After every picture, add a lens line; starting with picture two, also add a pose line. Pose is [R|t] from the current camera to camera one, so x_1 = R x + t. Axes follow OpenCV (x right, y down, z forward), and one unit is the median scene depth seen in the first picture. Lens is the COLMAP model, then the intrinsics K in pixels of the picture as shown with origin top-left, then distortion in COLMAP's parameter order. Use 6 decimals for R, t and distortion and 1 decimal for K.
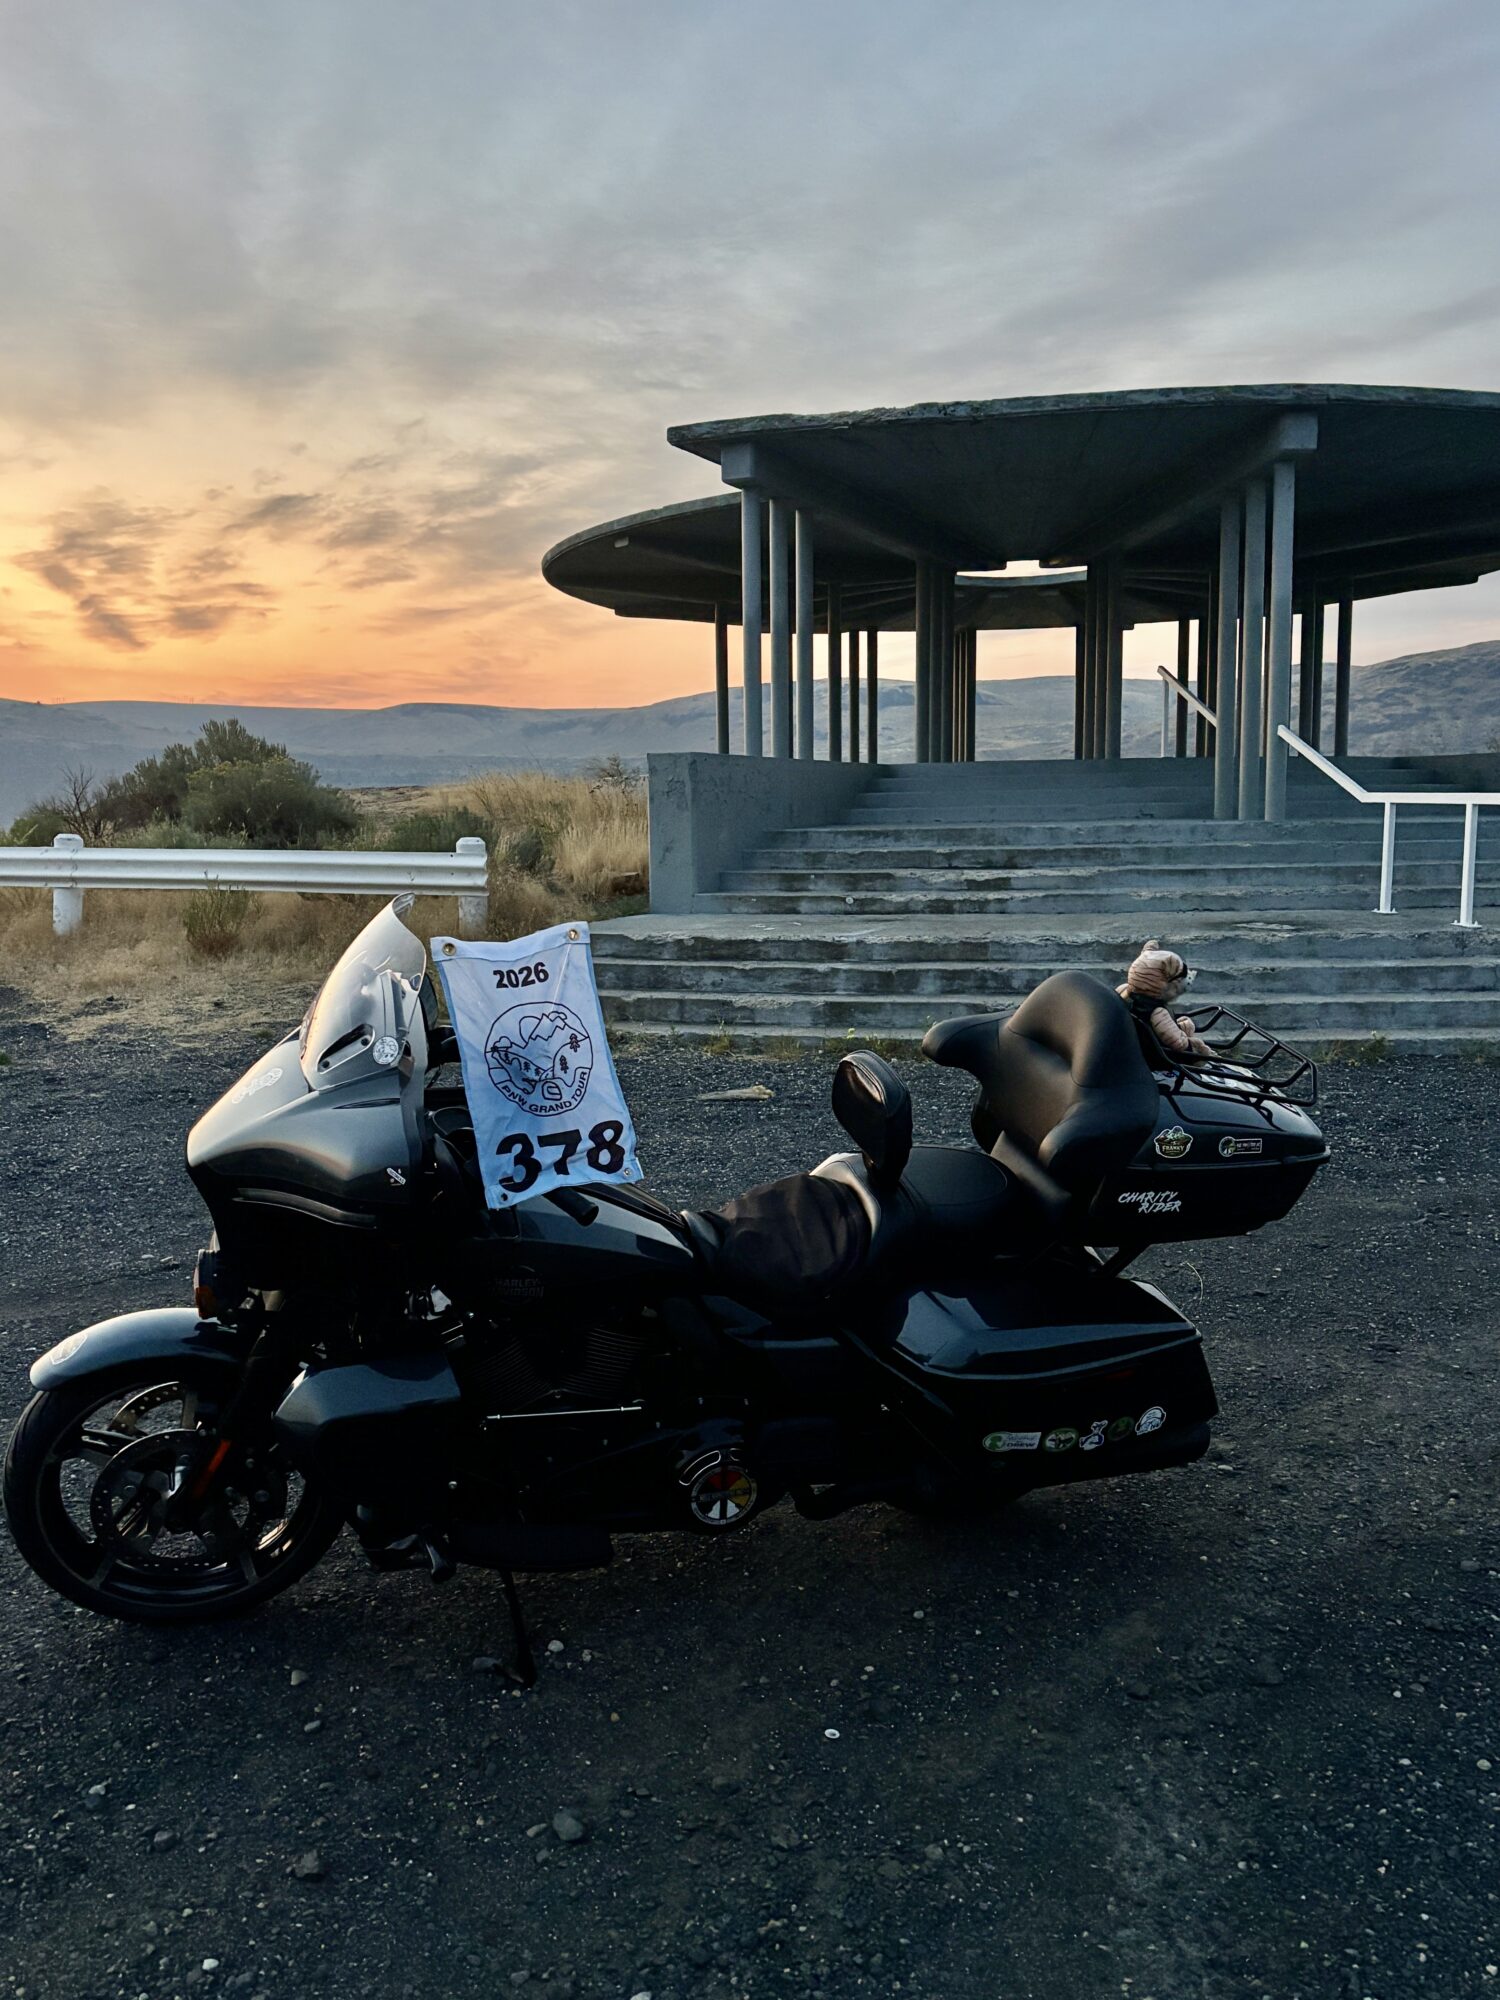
lens RADIAL K [[1618.8, 0, 733.0], [0, 1618.8, 1071.9], [0, 0, 1]] dist [0.011480, -0.045414]
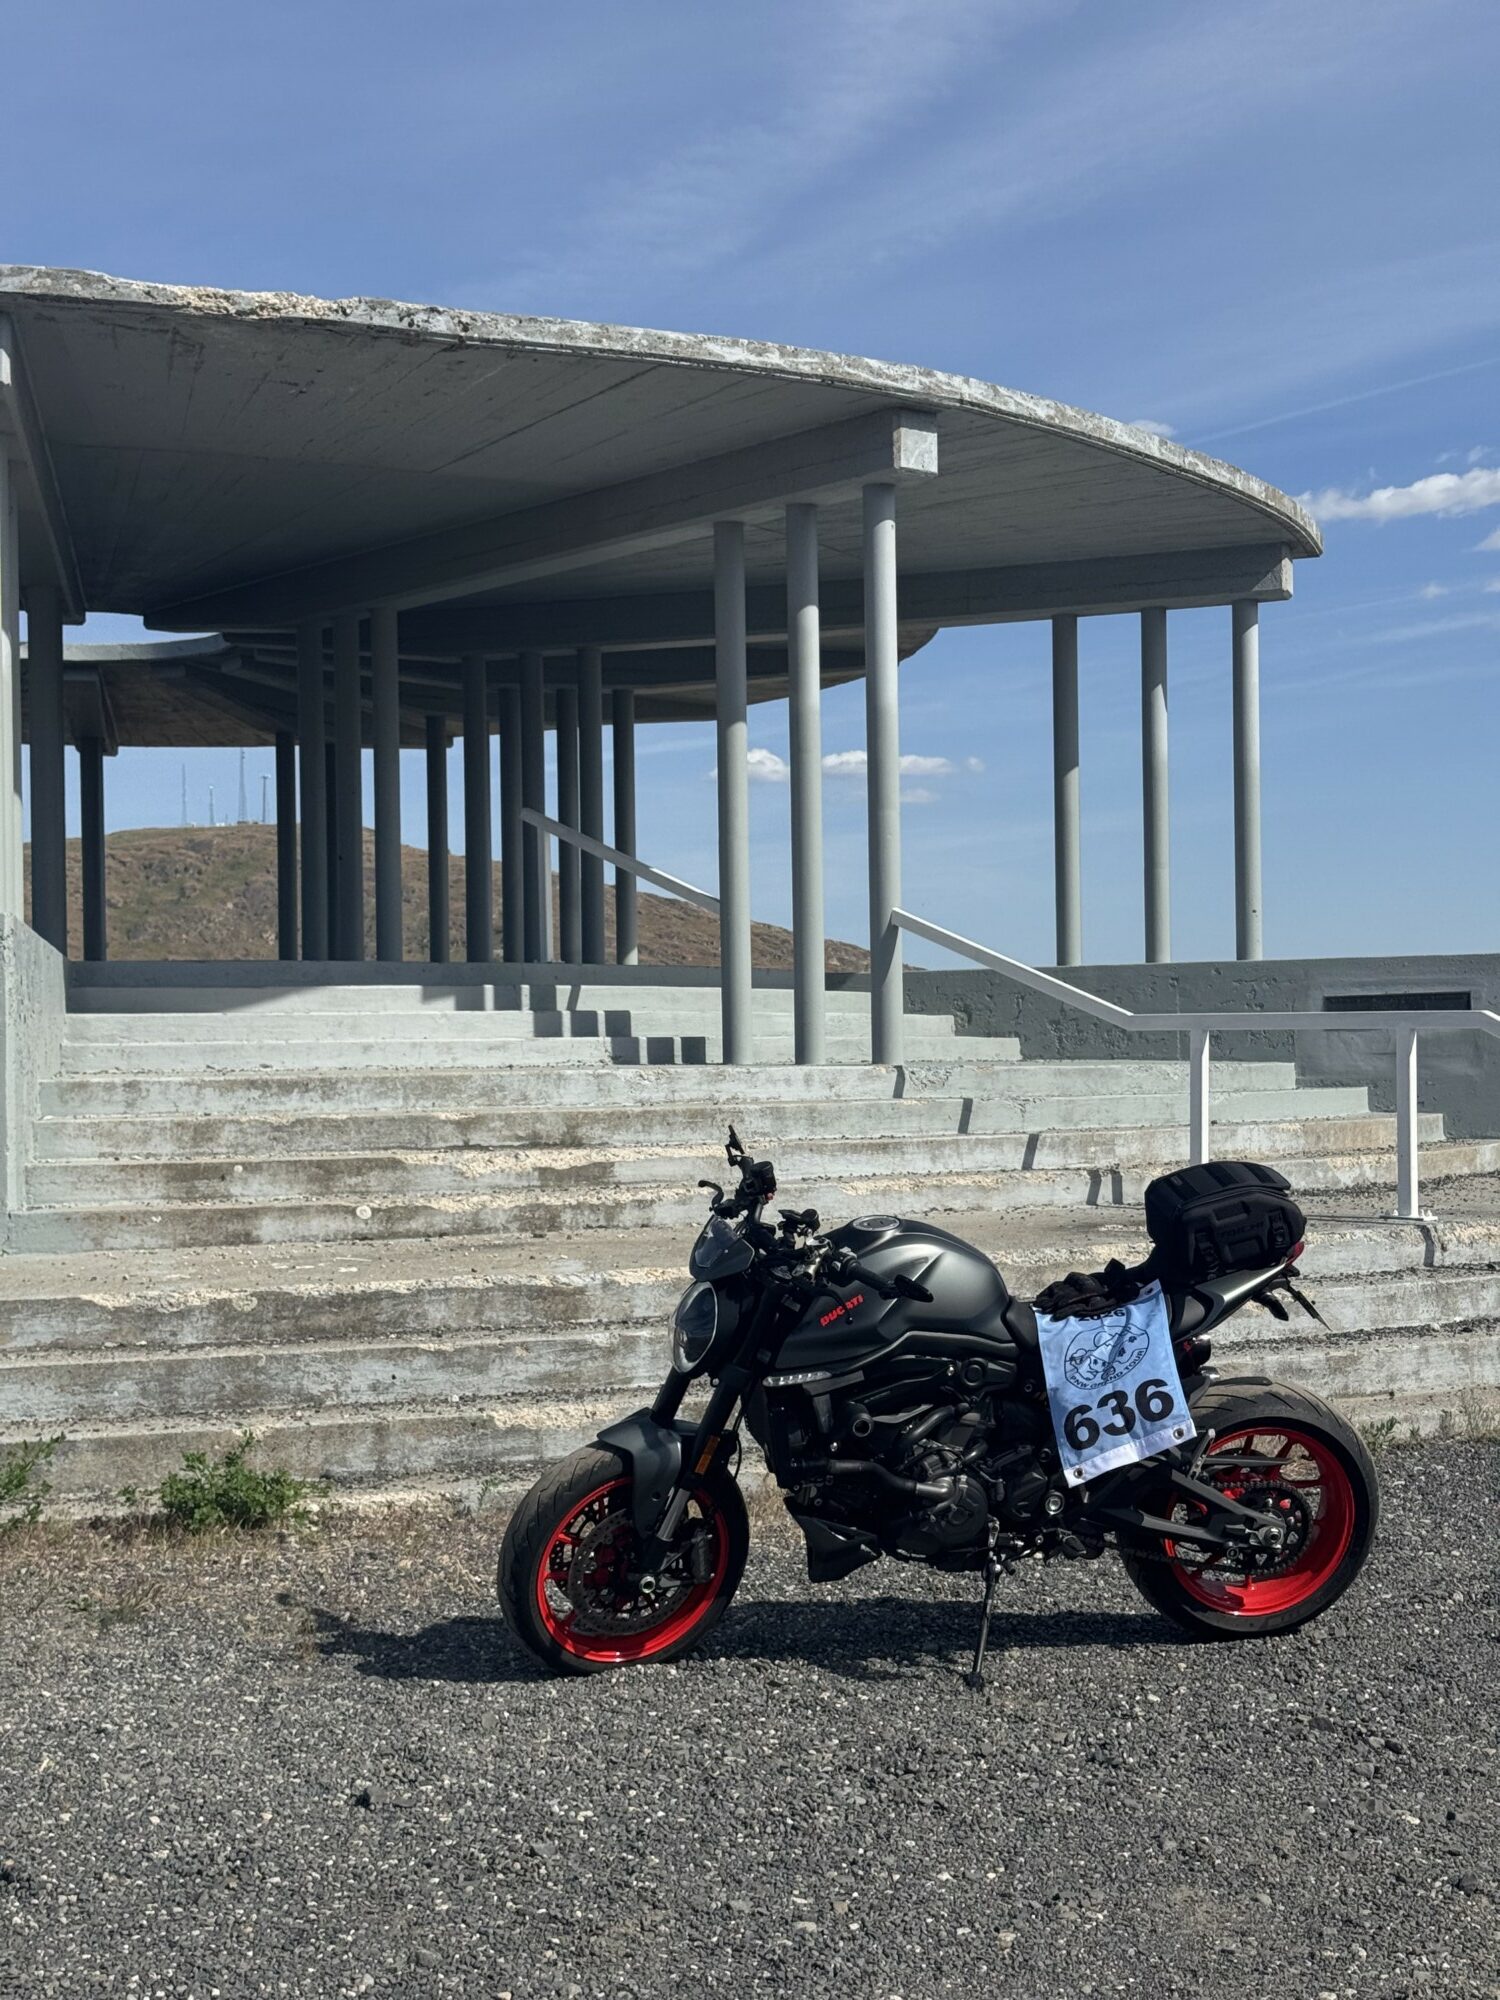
lens RADIAL K [[2780.2, 0, 739.5], [0, 2780.2, 1004.8], [0, 0, 1]] dist [0.113782, 0.000000]
pose [[0.803636, 0.015262, 0.594925, -0.337351], [0.097780, 0.982699, -0.157293, -0.020914], [-0.587033, 0.184578, 0.788240, 0.228337]]
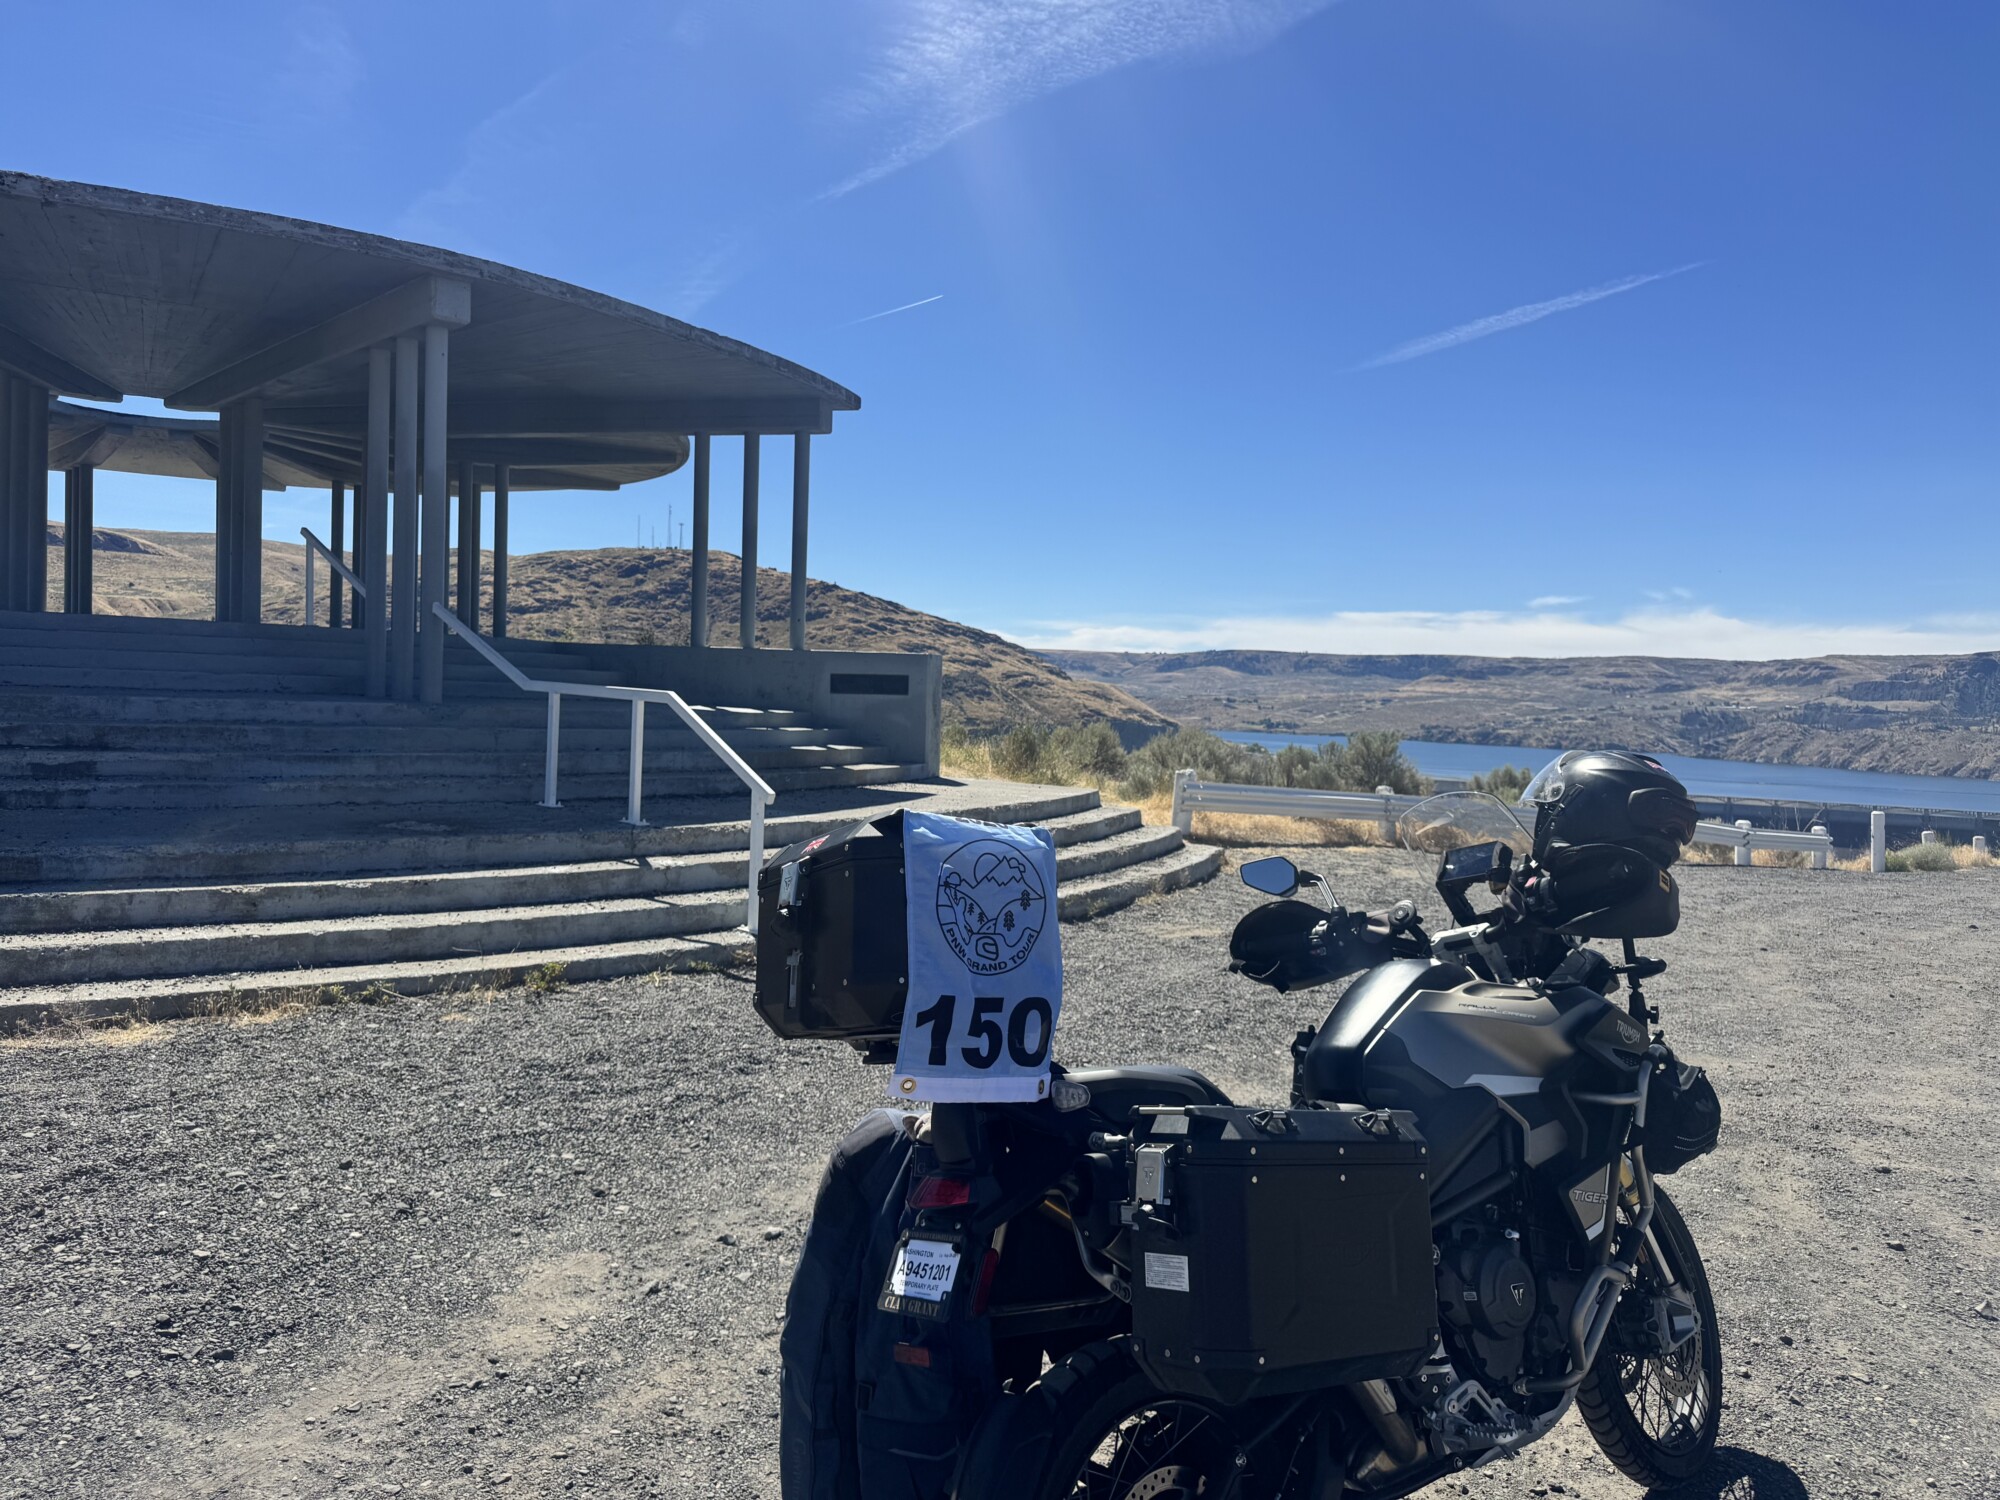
lens RADIAL K [[1409.4, 0, 1005.2], [0, 1409.4, 765.0], [0, 0, 1]] dist [0.047086, -0.053069]
pose [[0.765926, 0.009438, 0.642860, 0.061726], [0.053154, 0.995540, -0.077945, -0.038369], [-0.640728, 0.093870, 0.762008, 0.170938]]
